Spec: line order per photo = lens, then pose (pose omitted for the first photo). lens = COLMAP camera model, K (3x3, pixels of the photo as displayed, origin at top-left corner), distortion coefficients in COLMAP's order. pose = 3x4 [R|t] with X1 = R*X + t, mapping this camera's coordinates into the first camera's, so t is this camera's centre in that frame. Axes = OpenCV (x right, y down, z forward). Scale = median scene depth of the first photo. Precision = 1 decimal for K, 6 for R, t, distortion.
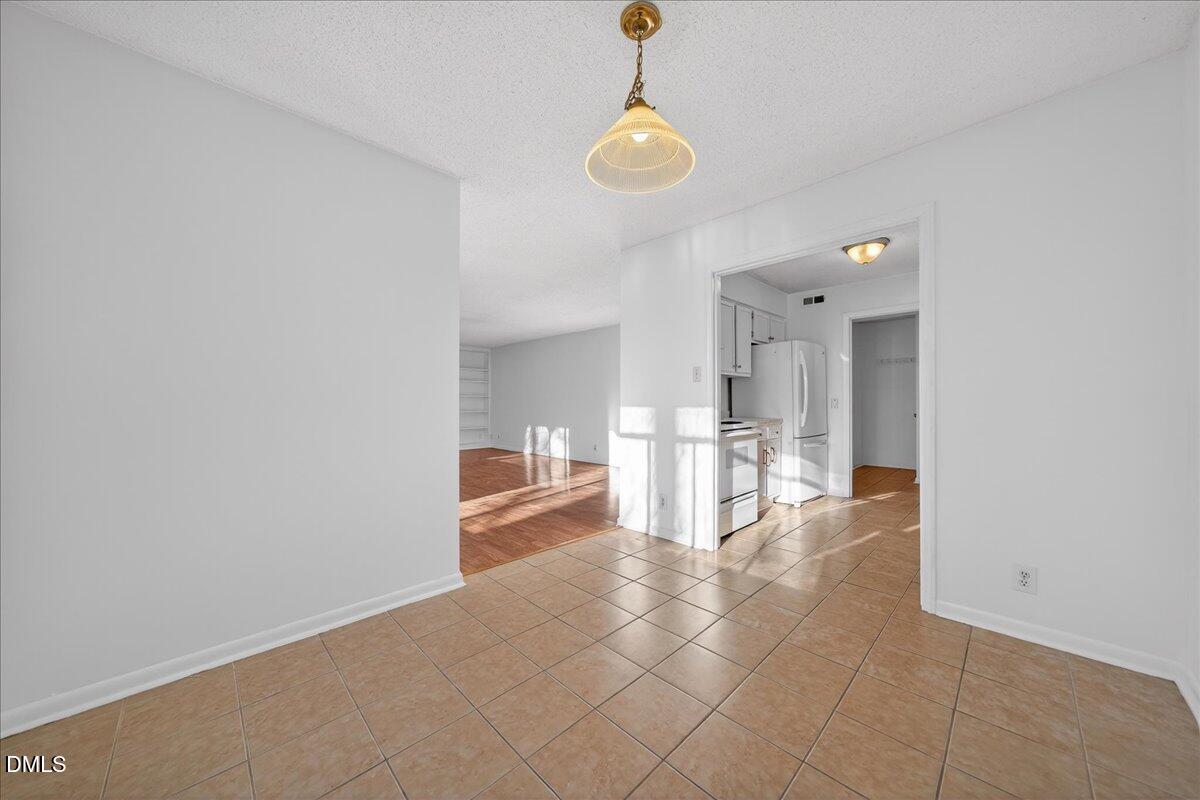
lens RADIAL K [[414.9, 0, 597.9], [0, 414.9, 393.3], [0, 0, 1]] dist [0.000712, 0.000062]
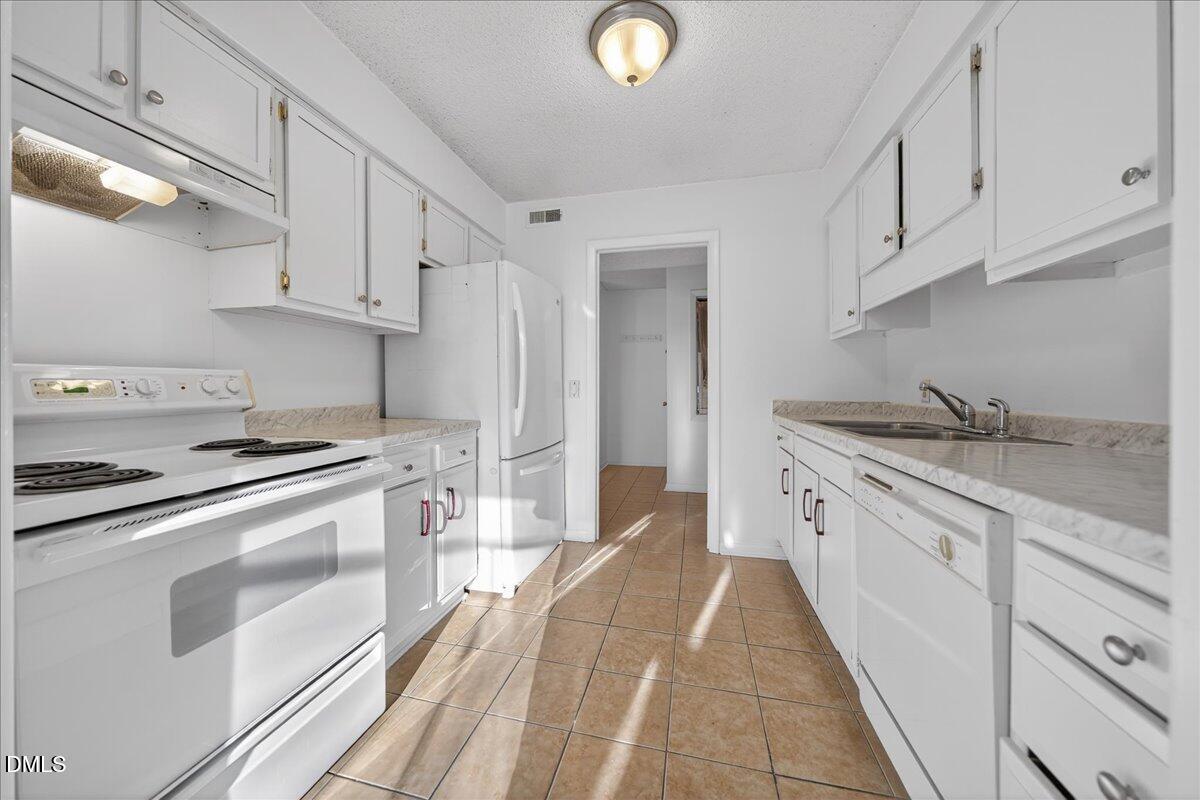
lens RADIAL K [[414.9, 0, 597.9], [0, 414.9, 393.3], [0, 0, 1]] dist [0.000712, 0.000062]
pose [[0.844194, -0.012140, 0.535900, 0.303061], [-0.002378, 0.999649, 0.026391, 0.016564], [-0.536032, -0.023553, 0.843869, 0.519936]]
